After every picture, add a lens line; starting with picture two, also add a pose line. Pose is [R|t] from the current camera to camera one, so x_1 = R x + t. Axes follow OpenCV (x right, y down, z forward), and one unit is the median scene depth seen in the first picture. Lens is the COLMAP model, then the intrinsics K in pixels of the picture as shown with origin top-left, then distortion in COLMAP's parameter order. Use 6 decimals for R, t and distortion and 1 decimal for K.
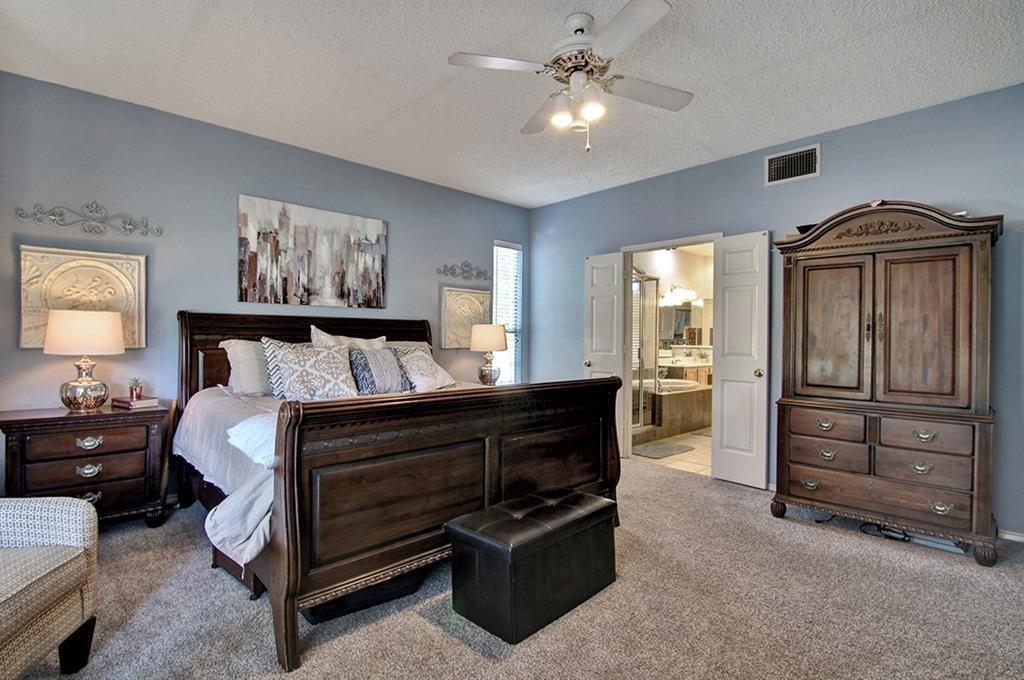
lens RADIAL K [[496.5, 0, 510.7], [0, 496.5, 337.5], [0, 0, 1]] dist [-0.005527, -0.001704]
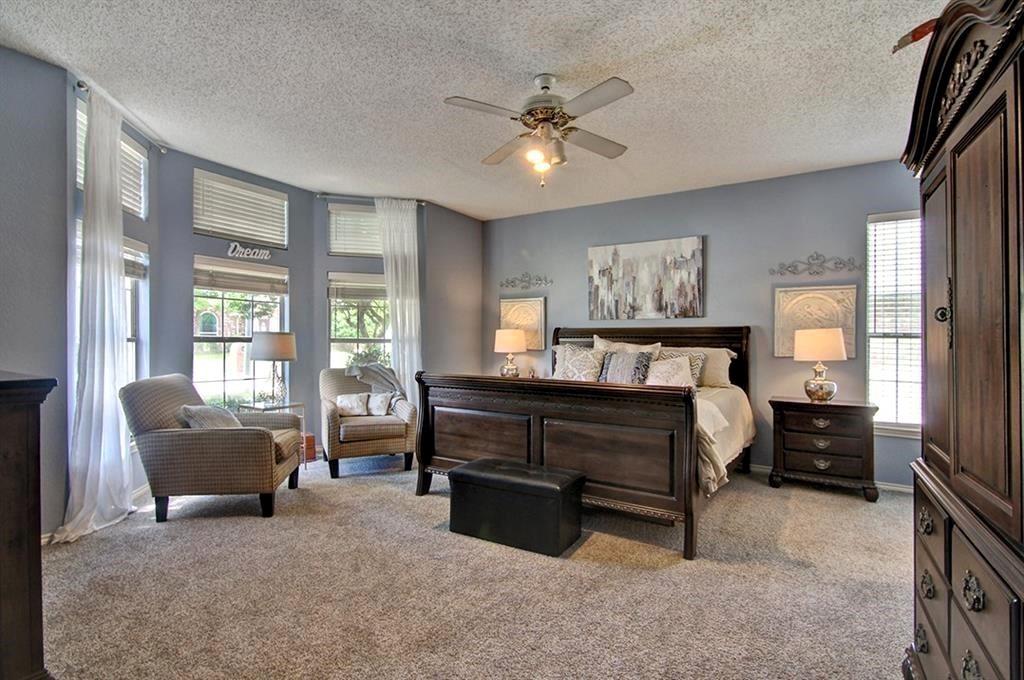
lens RADIAL K [[496.5, 0, 511.0], [0, 496.5, 344.8], [0, 0, 1]] dist [-0.005527, -0.001704]
pose [[0.241388, -0.001381, -0.970428, 0.768062], [-0.003317, 0.999992, -0.002248, 0.006272], [0.970423, 0.003762, 0.241382, 0.377381]]
